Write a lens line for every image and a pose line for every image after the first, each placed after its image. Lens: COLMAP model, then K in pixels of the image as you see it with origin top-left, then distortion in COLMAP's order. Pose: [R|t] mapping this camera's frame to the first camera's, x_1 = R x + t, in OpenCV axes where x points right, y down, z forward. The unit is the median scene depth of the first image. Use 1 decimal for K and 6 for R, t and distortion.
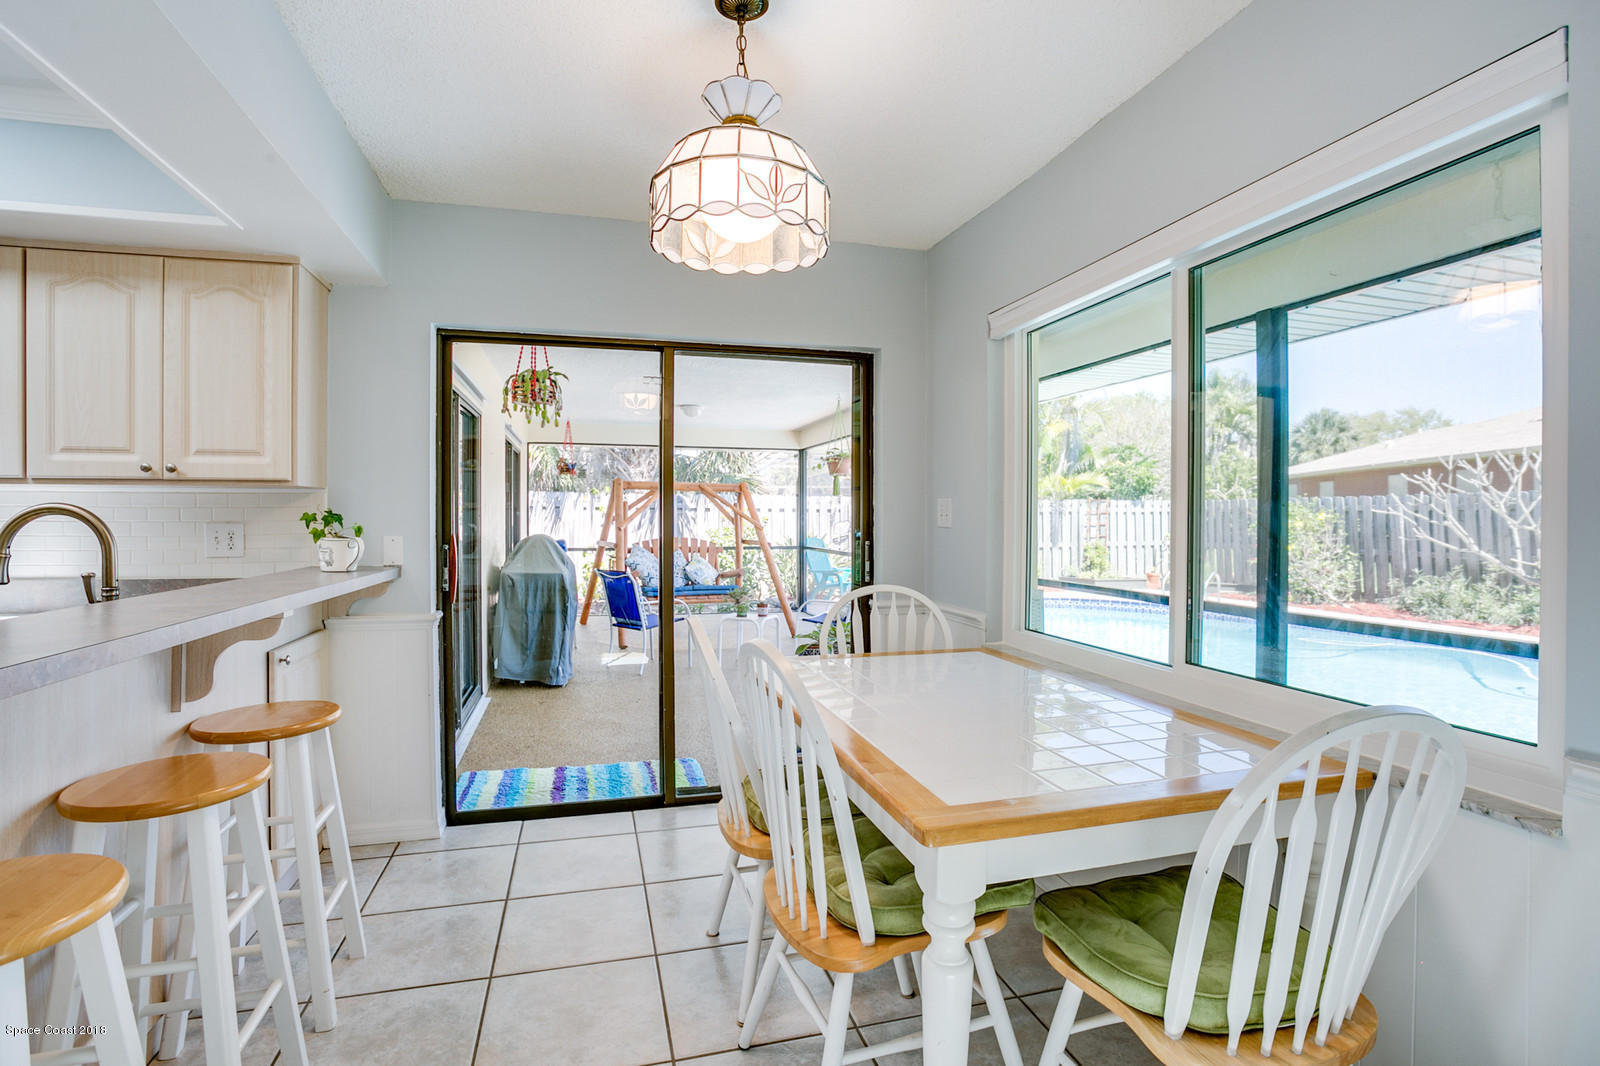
lens RADIAL K [[771.7, 0, 796.0], [0, 771.7, 515.3], [0, 0, 1]] dist [-0.061405, 0.020750]
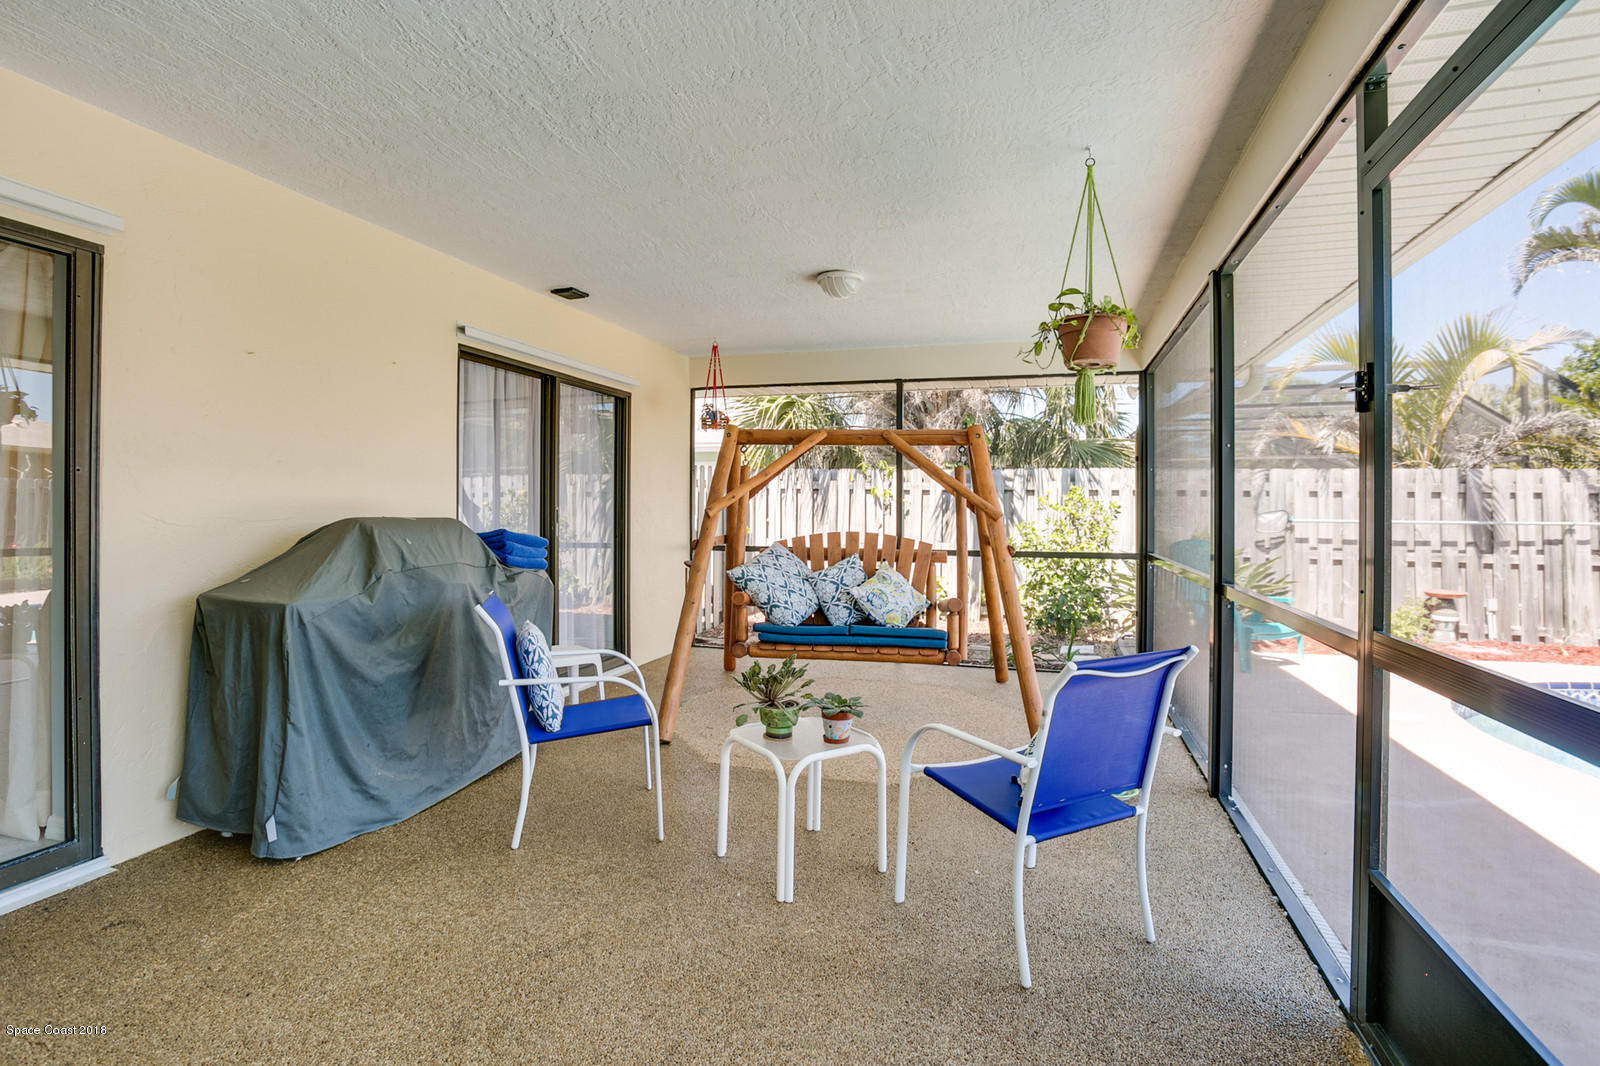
lens RADIAL K [[771.7, 0, 796.0], [0, 771.7, 515.3], [0, 0, 1]] dist [-0.061405, 0.020750]
pose [[0.838610, 0.007176, -0.544684, 0.270482], [-0.004047, 0.999968, 0.006942, 0.033287], [0.544717, -0.003617, 0.838612, 1.336698]]
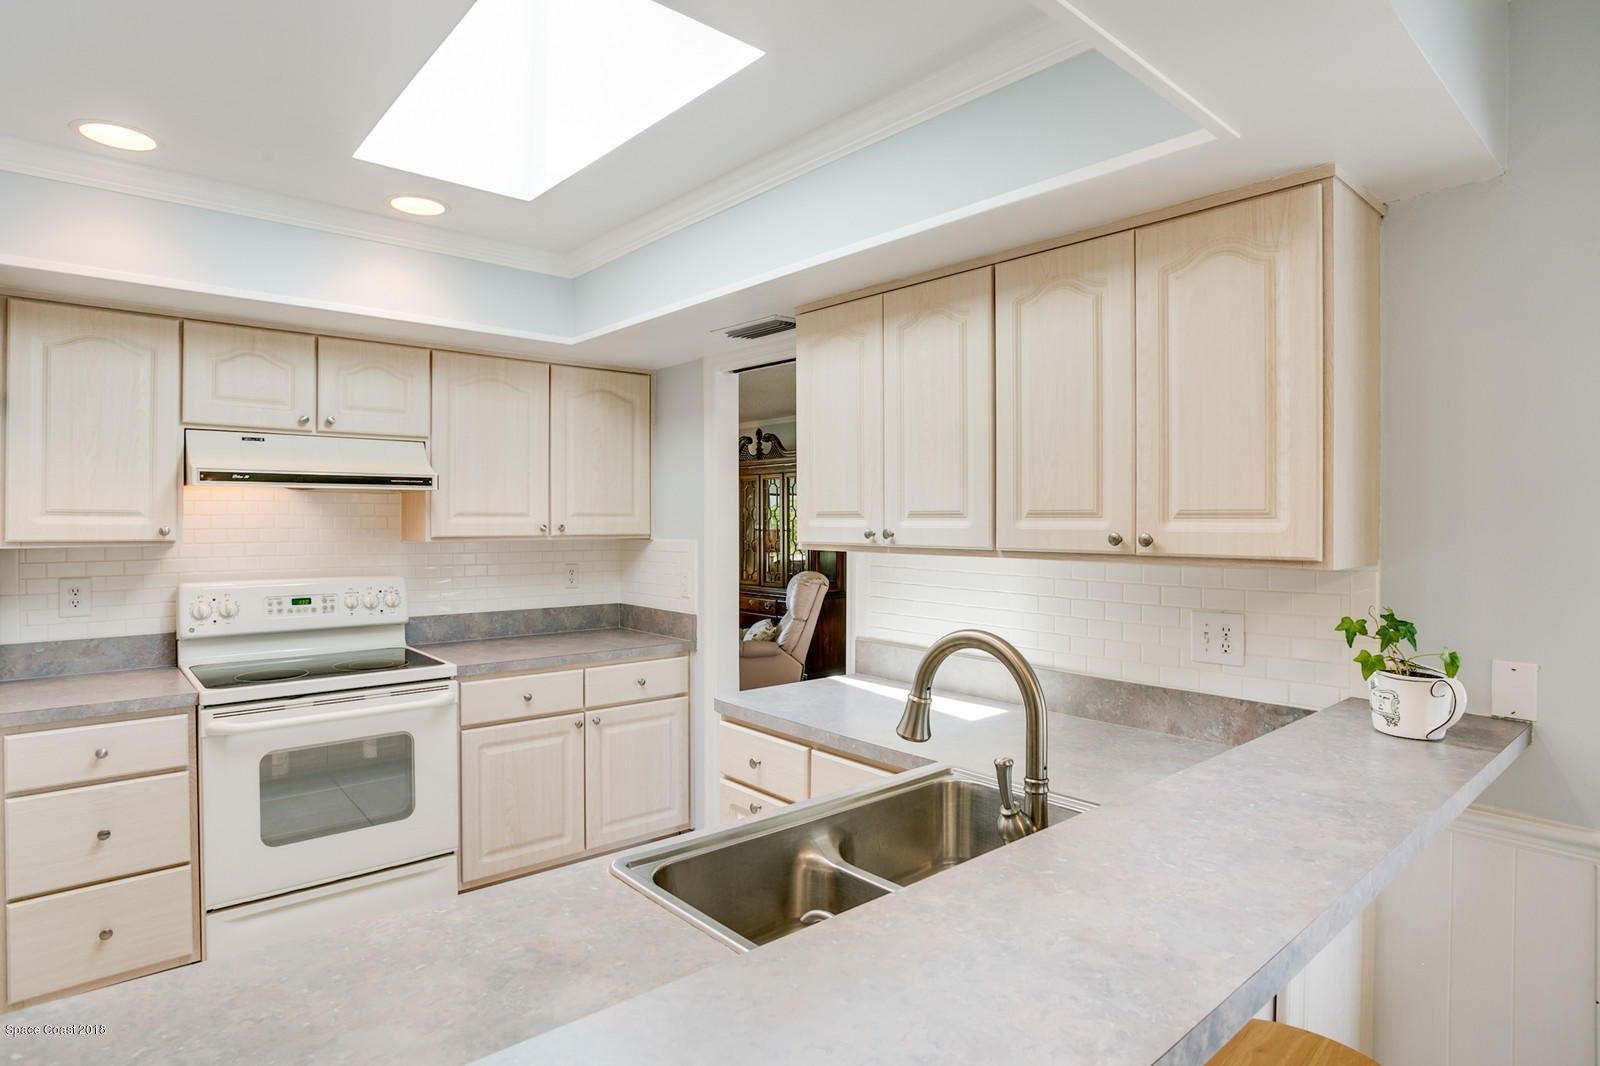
lens RADIAL K [[863.7, 0, 806.8], [0, 863.7, 531.7], [0, 0, 1]] dist [-0.062879, 0.035530]
pose [[0.445437, 0.013140, -0.895217, -0.195188], [-0.002178, 0.999905, 0.013593, -0.055237], [0.895311, -0.004105, 0.445424, 0.264209]]
